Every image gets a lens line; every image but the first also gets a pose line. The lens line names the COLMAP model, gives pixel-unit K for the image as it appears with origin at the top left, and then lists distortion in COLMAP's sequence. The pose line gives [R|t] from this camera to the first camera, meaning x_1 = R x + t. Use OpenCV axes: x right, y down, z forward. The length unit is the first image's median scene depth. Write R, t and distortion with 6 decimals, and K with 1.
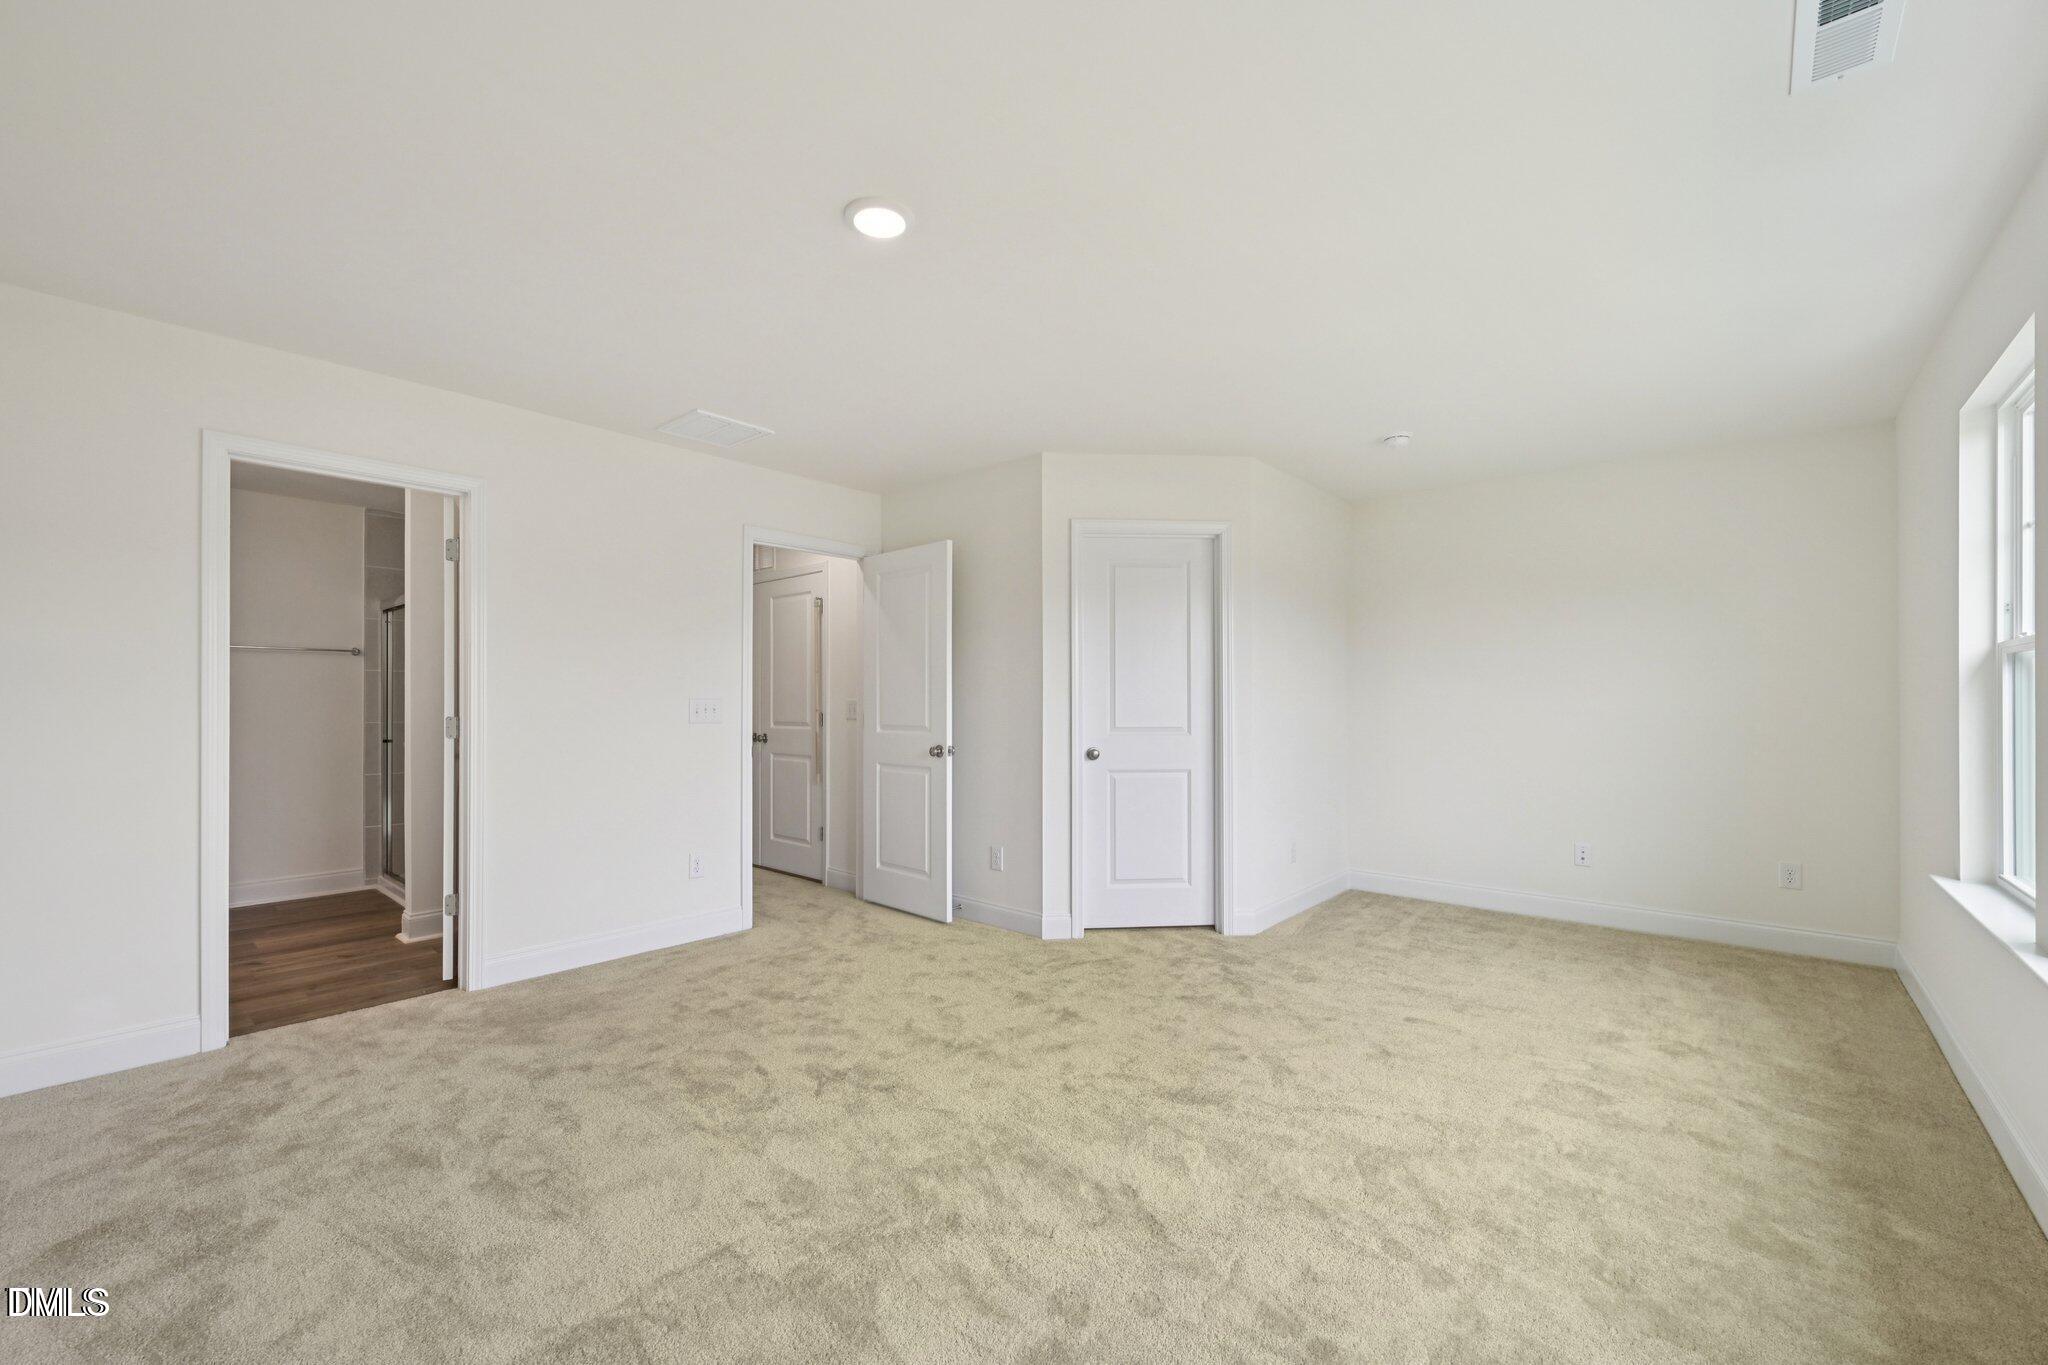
lens RADIAL K [[819.9, 0, 1024.0], [0, 819.9, 682.5], [0, 0, 1]] dist [-0.003097, -0.000202]
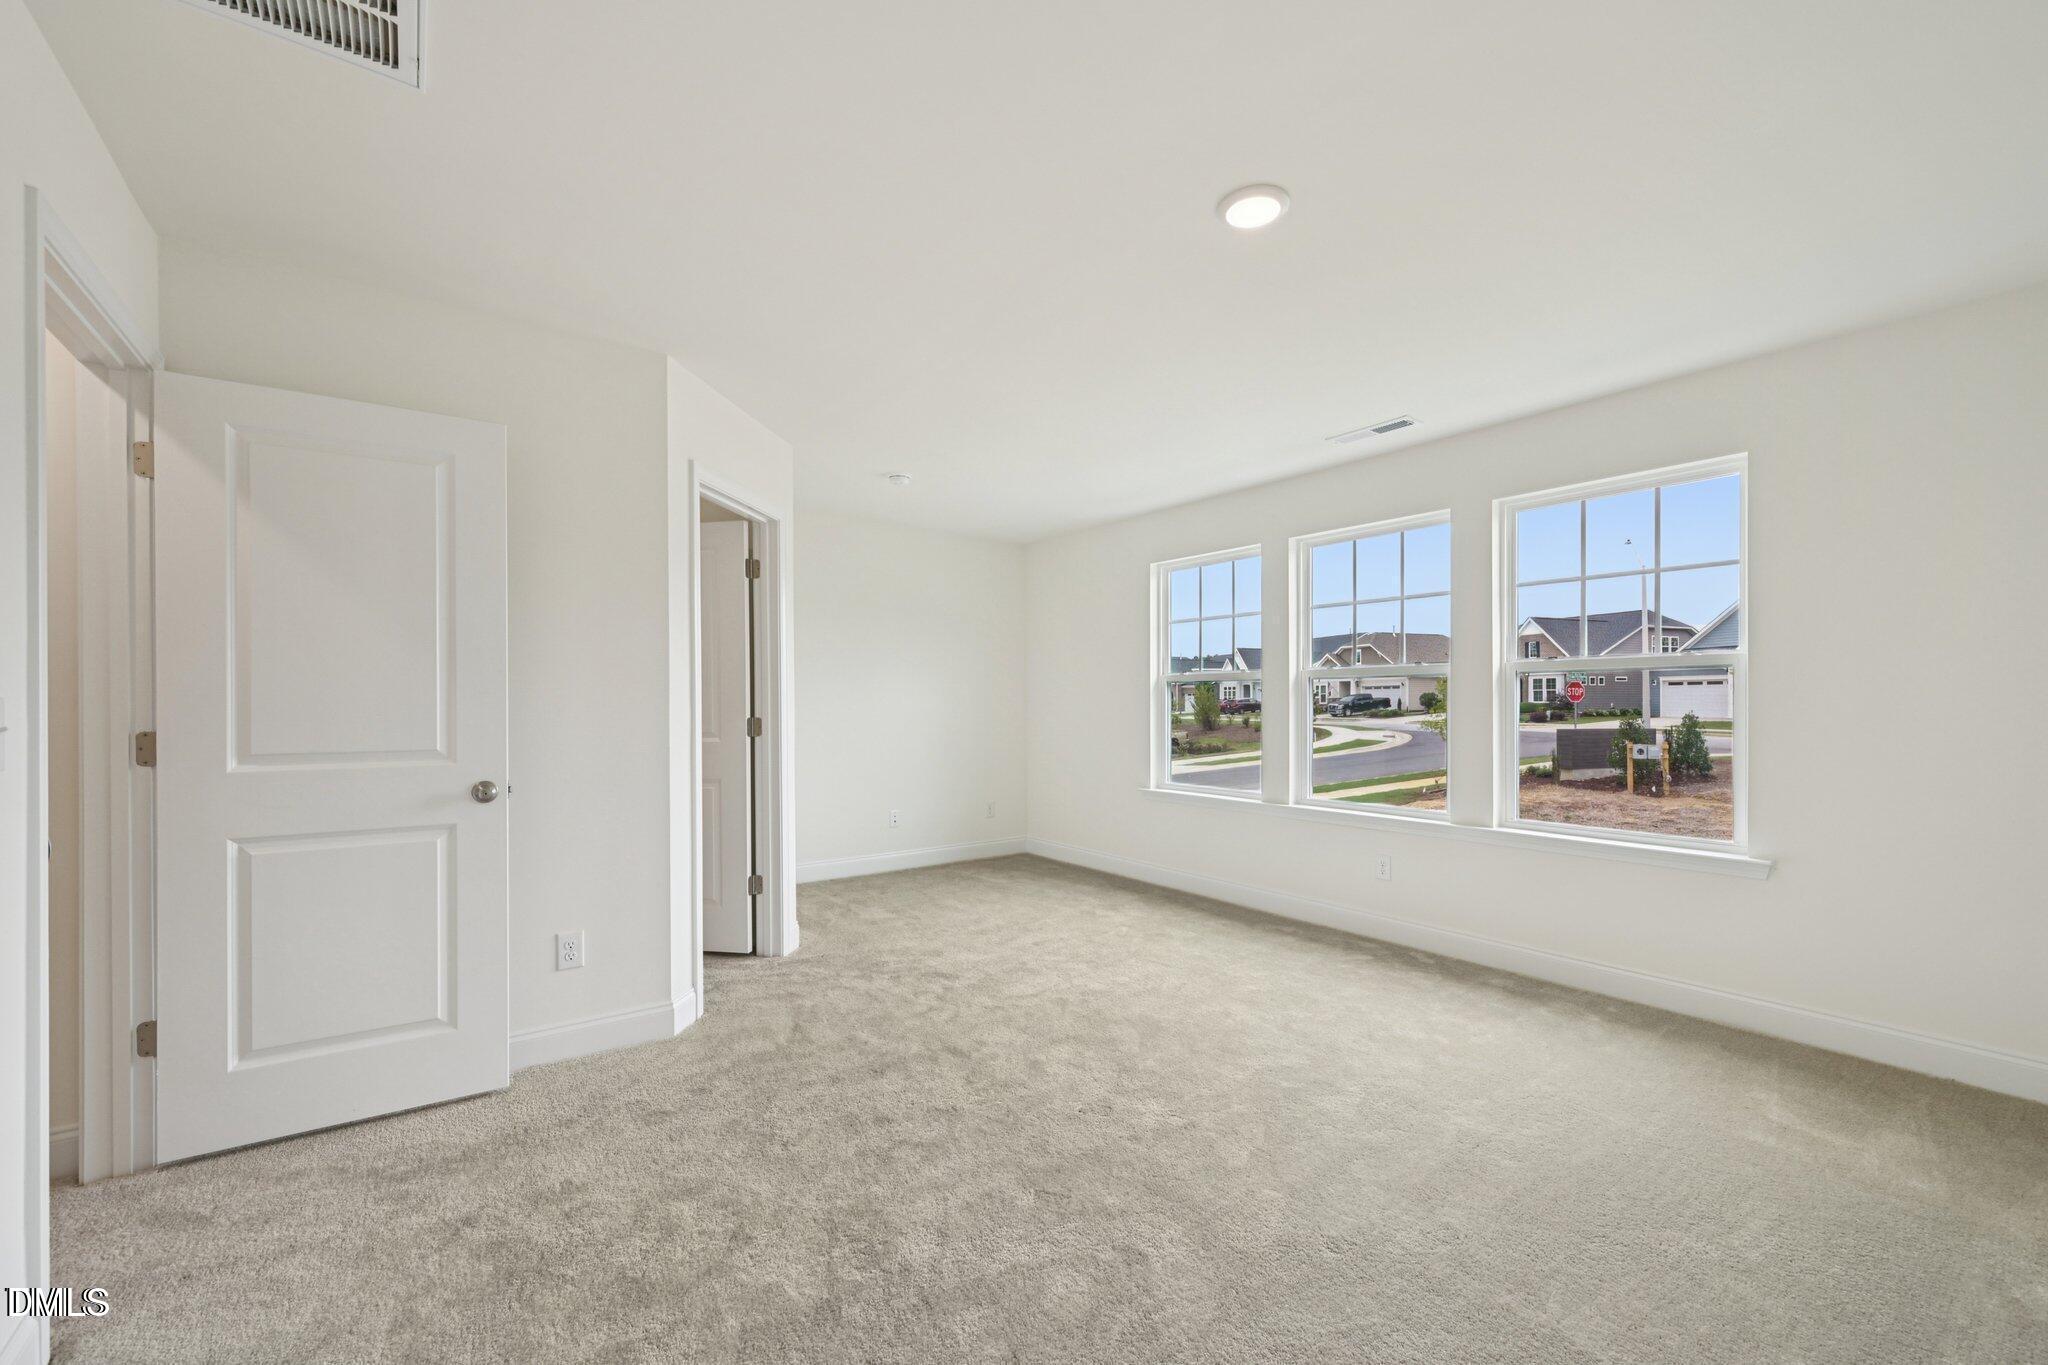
lens RADIAL K [[819.9, 0, 1024.0], [0, 819.9, 682.5], [0, 0, 1]] dist [-0.003097, -0.000202]
pose [[0.211262, 0.022671, 0.977166, -0.687323], [-0.023268, 0.999564, -0.018160, 0.012324], [-0.977152, -0.018900, 0.211698, 0.619579]]
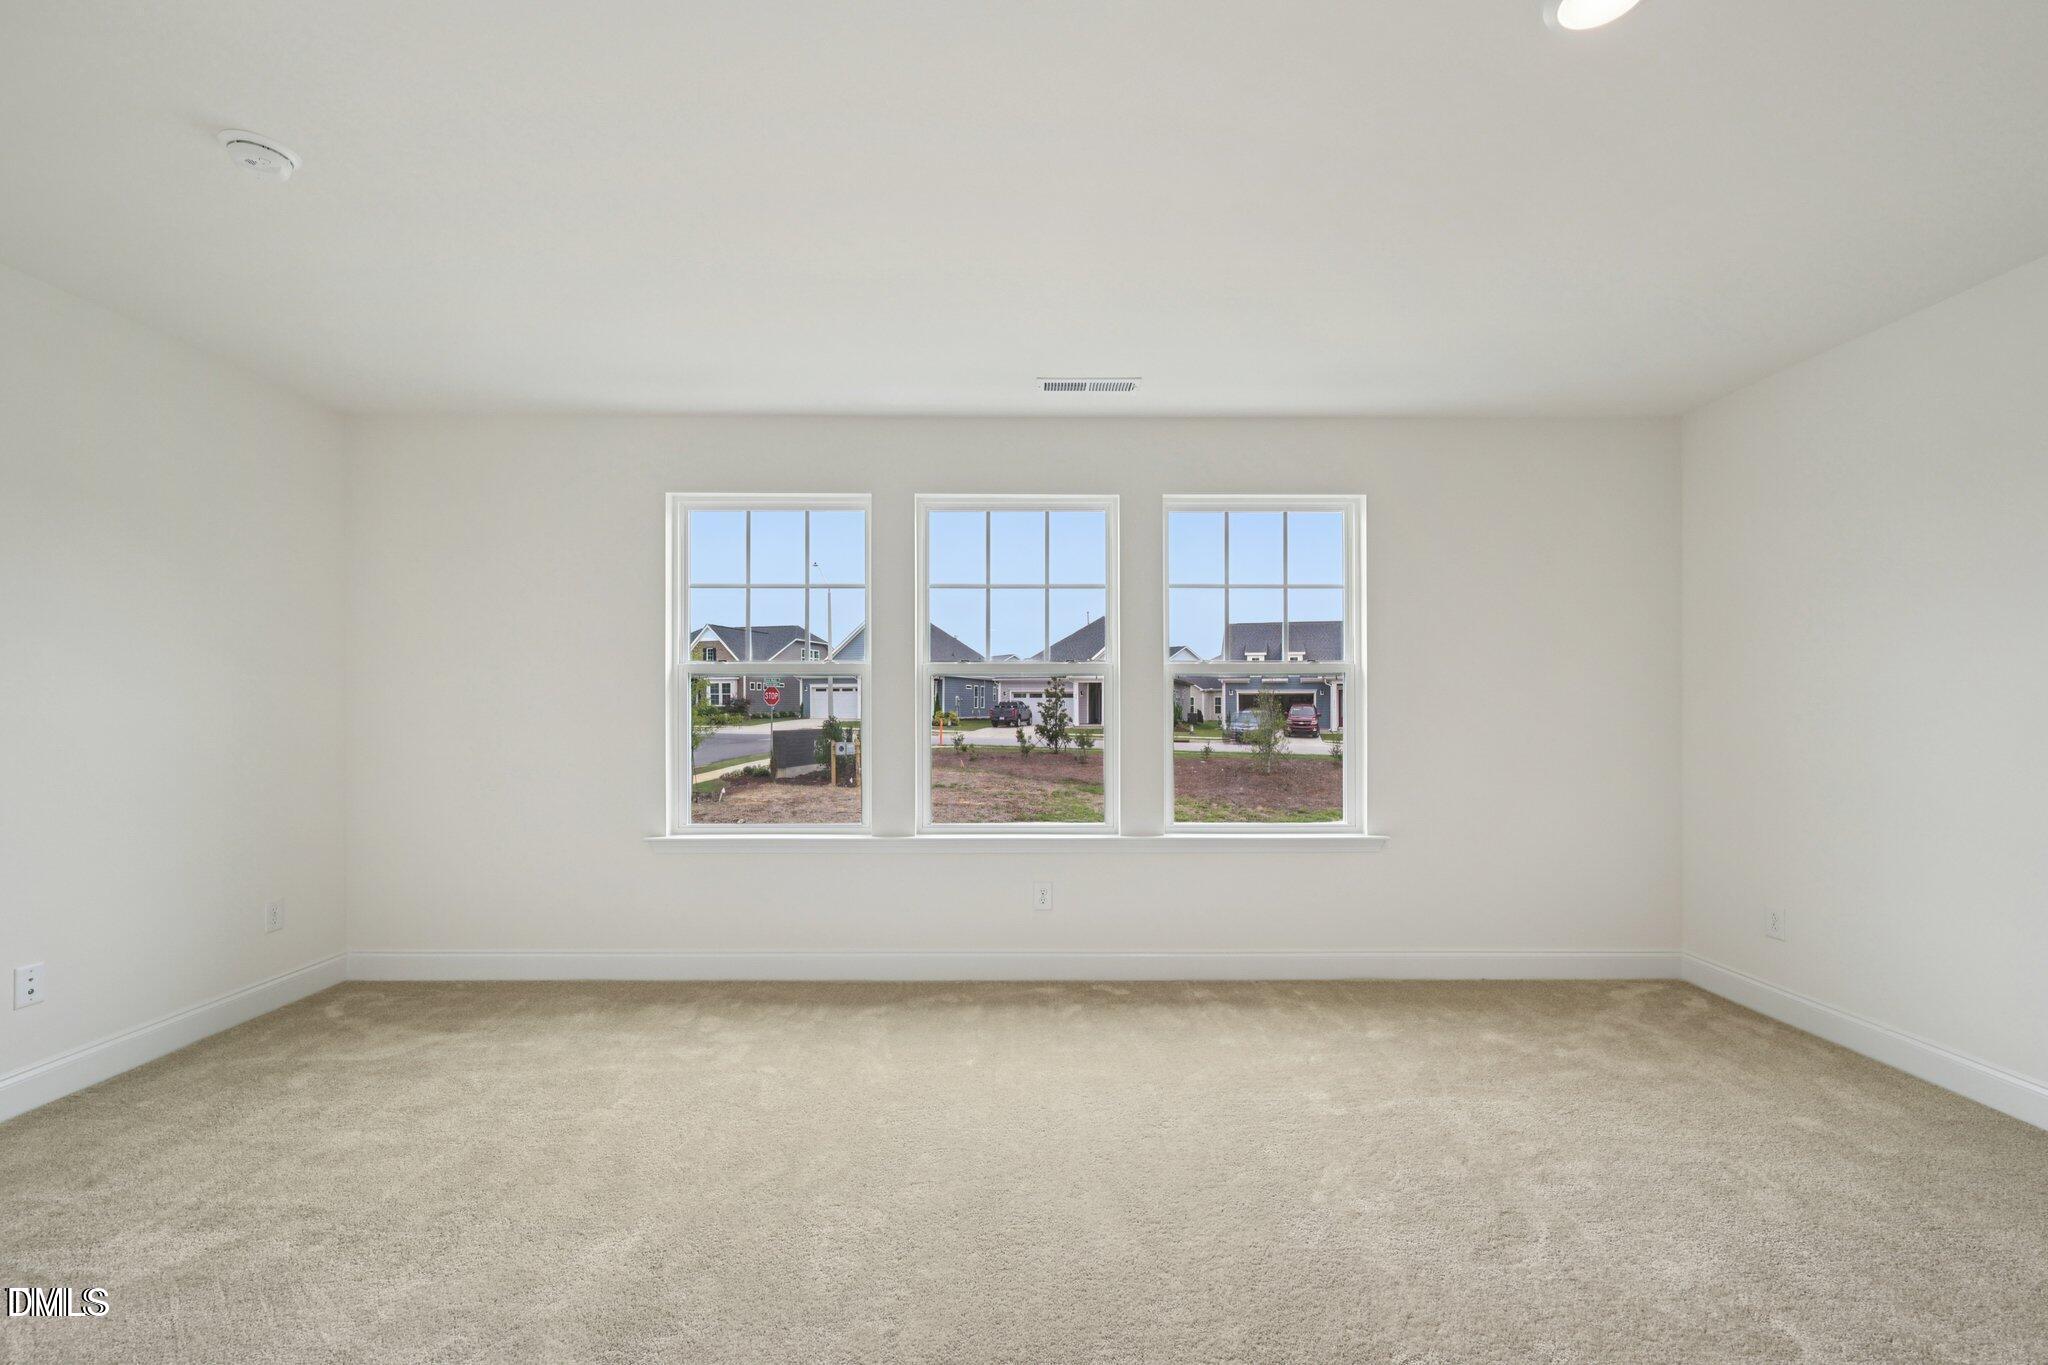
lens RADIAL K [[847.6, 0, 1022.8], [0, 847.6, 697.1], [0, 0, 1]] dist [-0.001254, 0.000051]
pose [[-0.665593, 0.006595, 0.746285, -0.221173], [-0.018722, 0.999499, -0.025530, 0.024051], [-0.746080, -0.030964, -0.665136, 1.058847]]
